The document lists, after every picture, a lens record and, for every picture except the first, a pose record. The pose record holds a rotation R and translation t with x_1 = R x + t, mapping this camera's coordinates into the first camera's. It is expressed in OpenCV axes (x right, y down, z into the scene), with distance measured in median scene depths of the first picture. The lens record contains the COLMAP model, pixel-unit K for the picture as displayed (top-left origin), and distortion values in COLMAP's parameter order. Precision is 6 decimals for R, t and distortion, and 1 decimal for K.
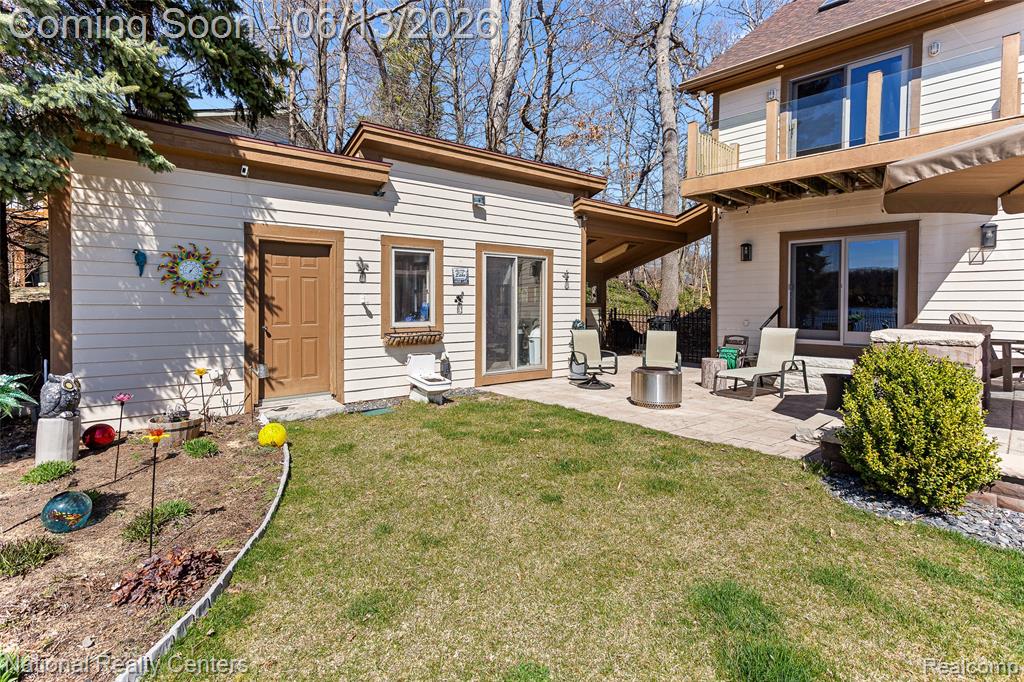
lens RADIAL K [[507.9, 0, 495.4], [0, 507.9, 310.7], [0, 0, 1]] dist [0.026926, 0.006198]
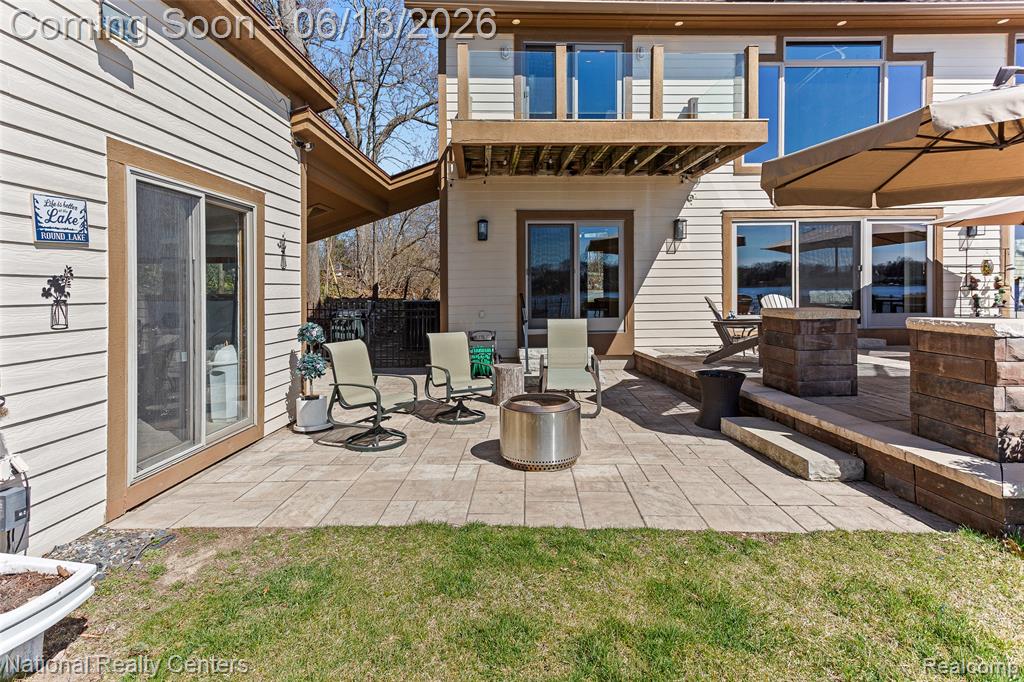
lens RADIAL K [[507.9, 0, 516.0], [0, 507.9, 290.2], [0, 0, 1]] dist [0.026926, 0.006198]
pose [[0.643125, -0.011888, 0.765669, -0.139855], [0.030907, 0.999468, -0.010442, -0.007445], [-0.765138, 0.030380, 0.643150, 0.527503]]
